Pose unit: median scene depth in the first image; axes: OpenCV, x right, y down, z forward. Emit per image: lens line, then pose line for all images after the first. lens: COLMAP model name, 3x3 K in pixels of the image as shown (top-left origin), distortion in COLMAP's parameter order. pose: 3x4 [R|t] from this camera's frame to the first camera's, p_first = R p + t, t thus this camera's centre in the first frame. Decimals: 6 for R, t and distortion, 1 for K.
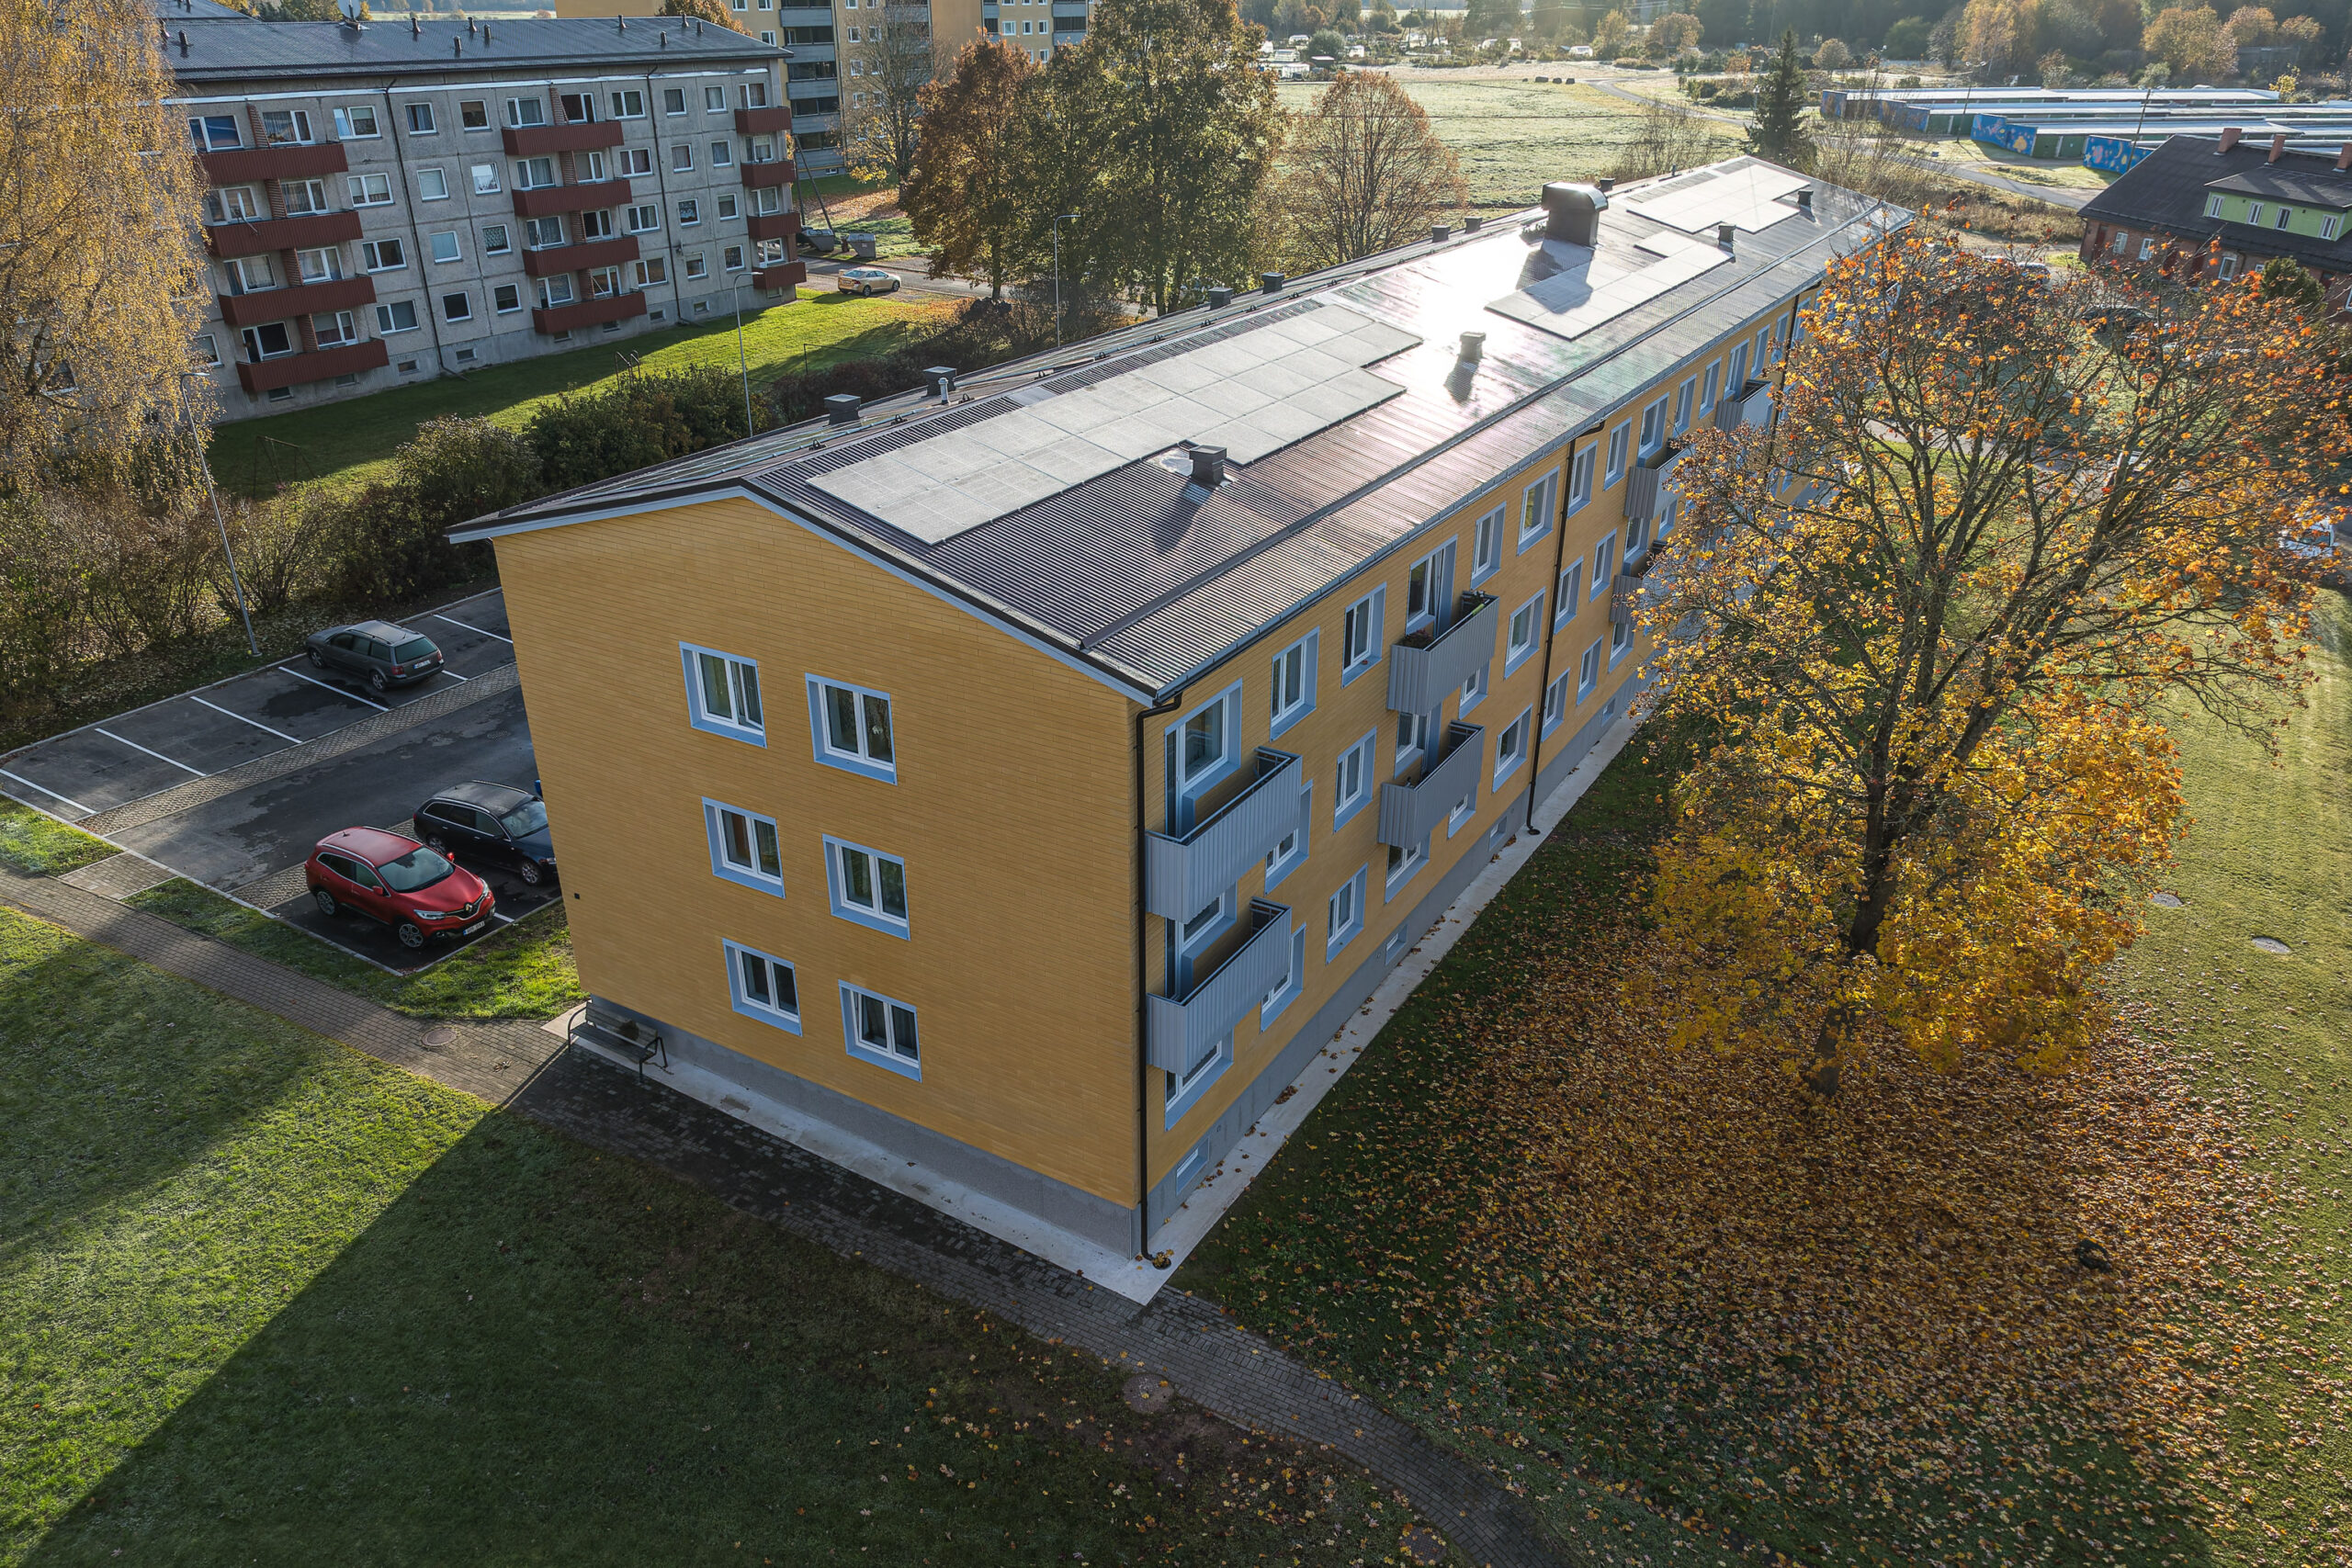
lens RADIAL K [[1603.9, 0, 1172.8], [0, 1603.9, 848.8], [0, 0, 1]] dist [-0.006359, 0.002082]
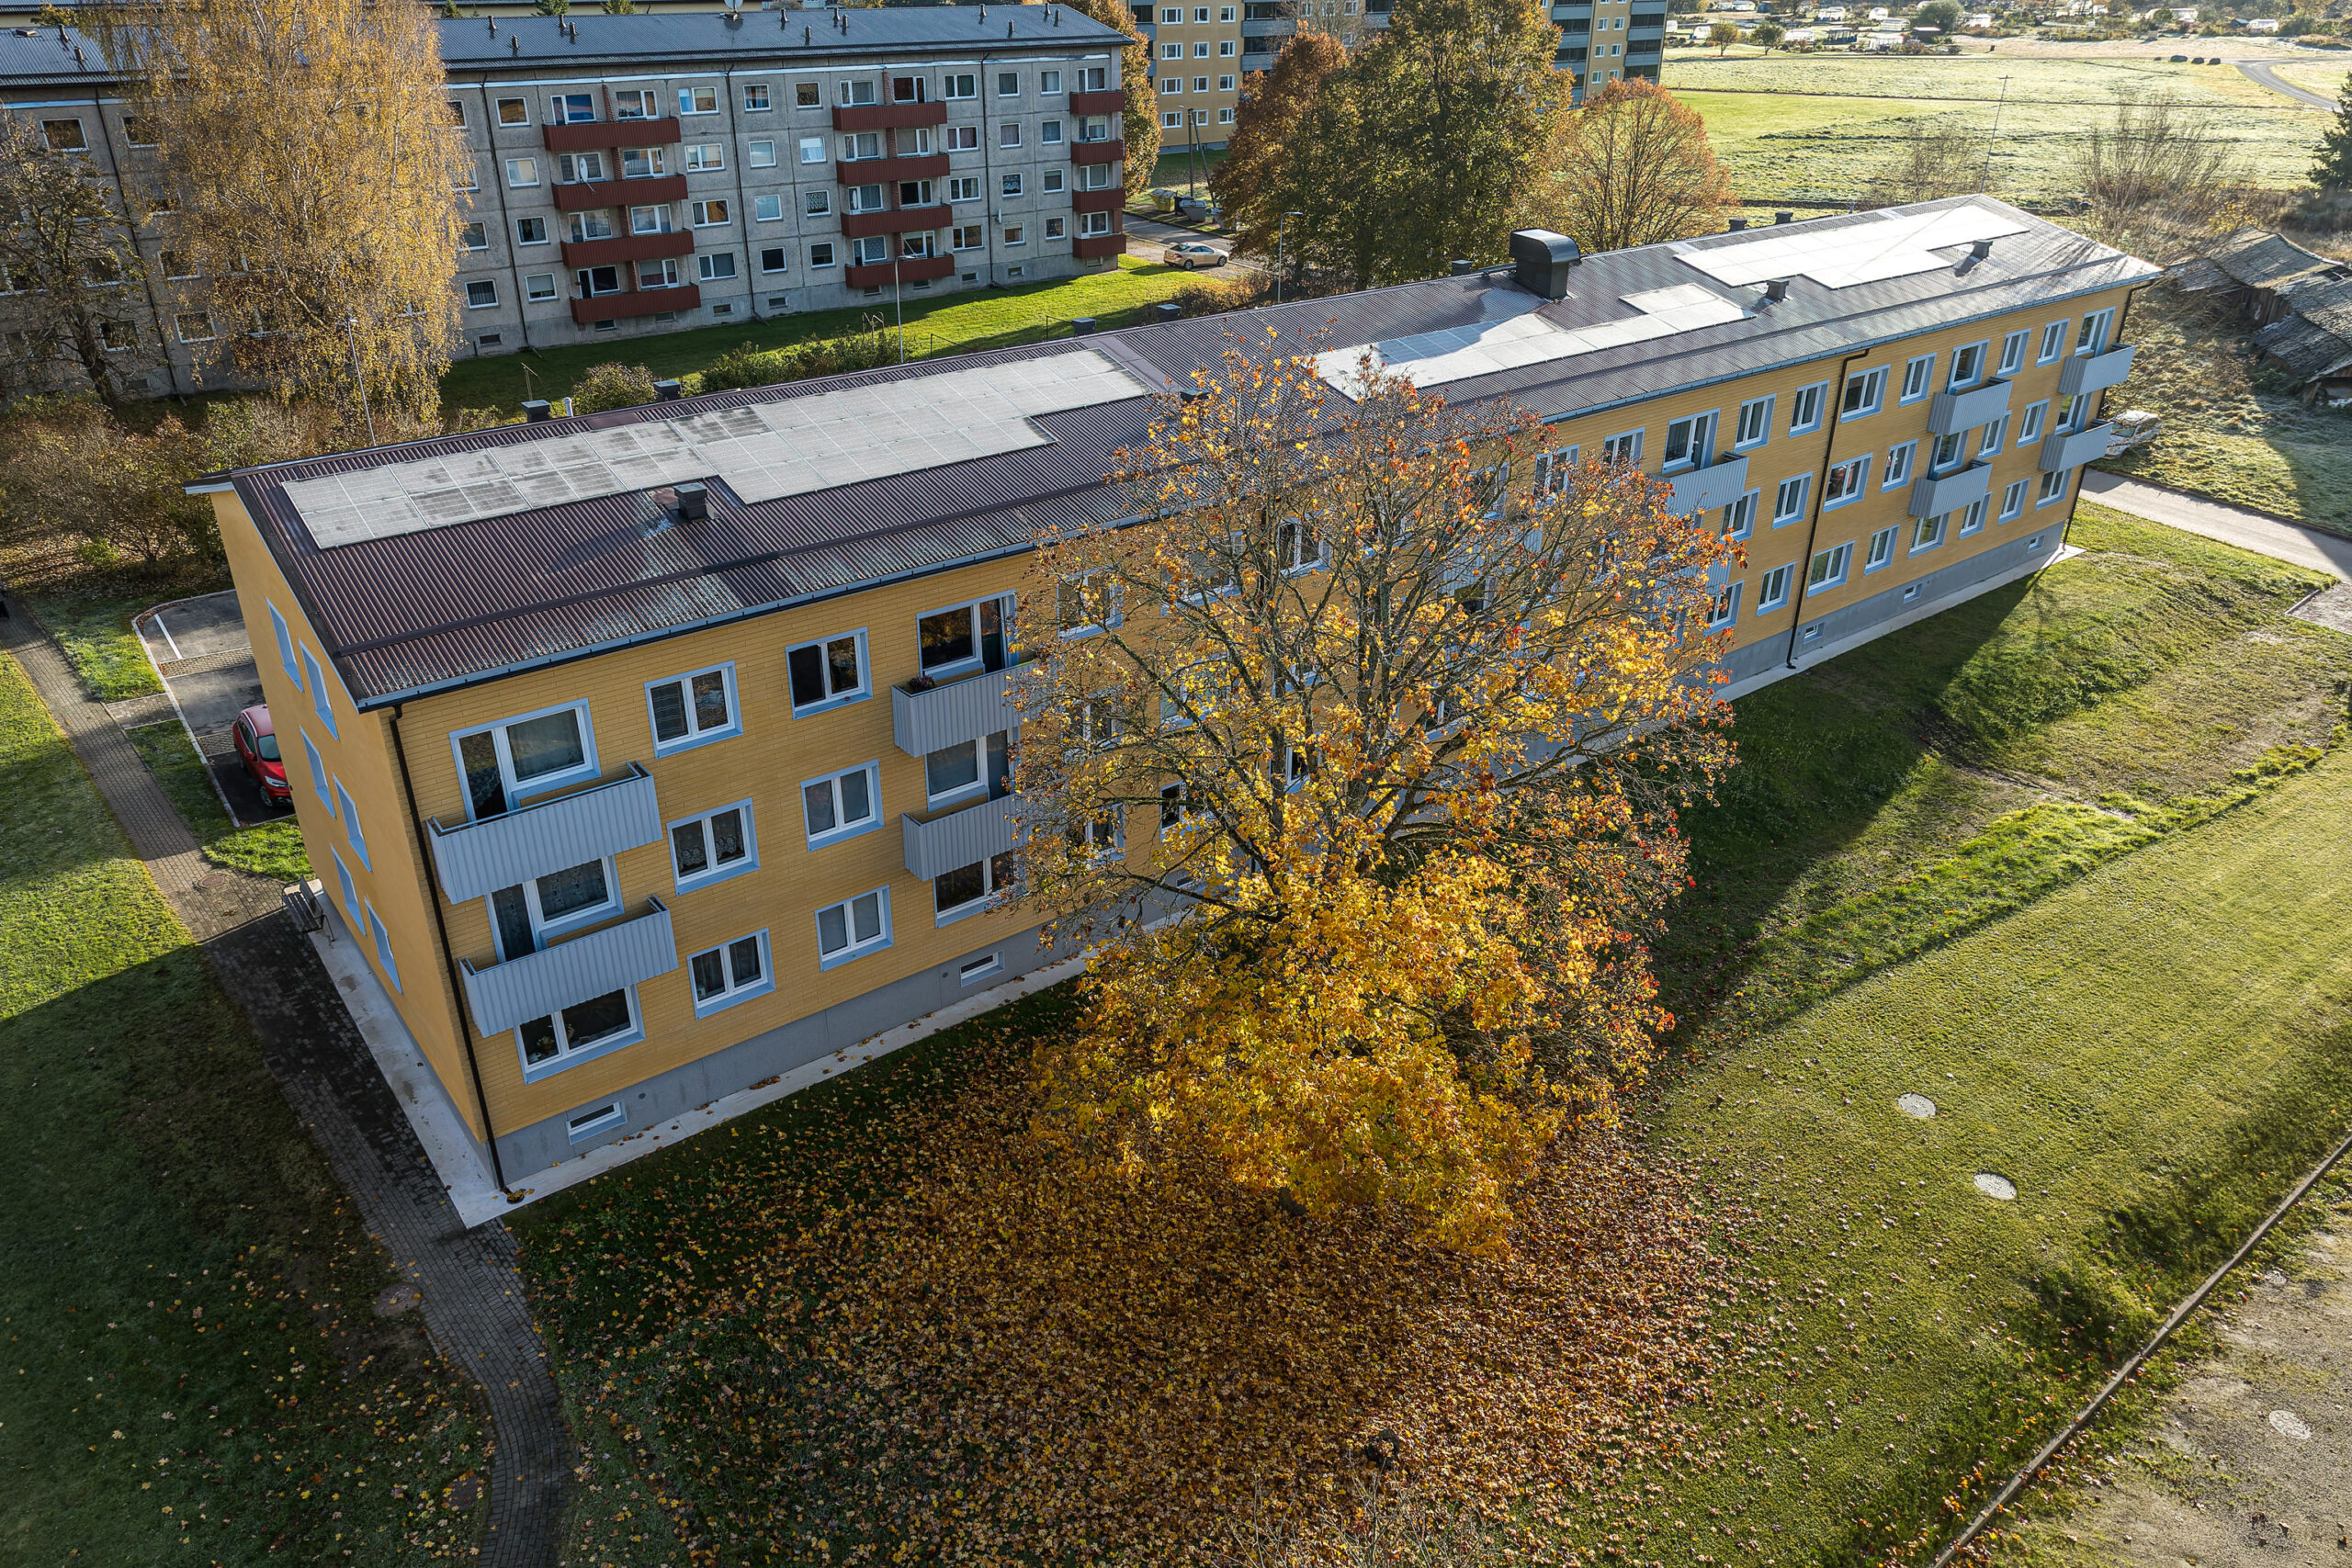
lens RADIAL K [[1621.9, 0, 1170.8], [0, 1621.9, 758.3], [0, 0, 1]] dist [0.000959, -0.001265]
pose [[0.932429, 0.164433, -0.321774, 0.237796], [-0.172580, 0.984990, 0.003252, -0.041405], [0.317479, 0.052500, 0.946811, 0.016913]]
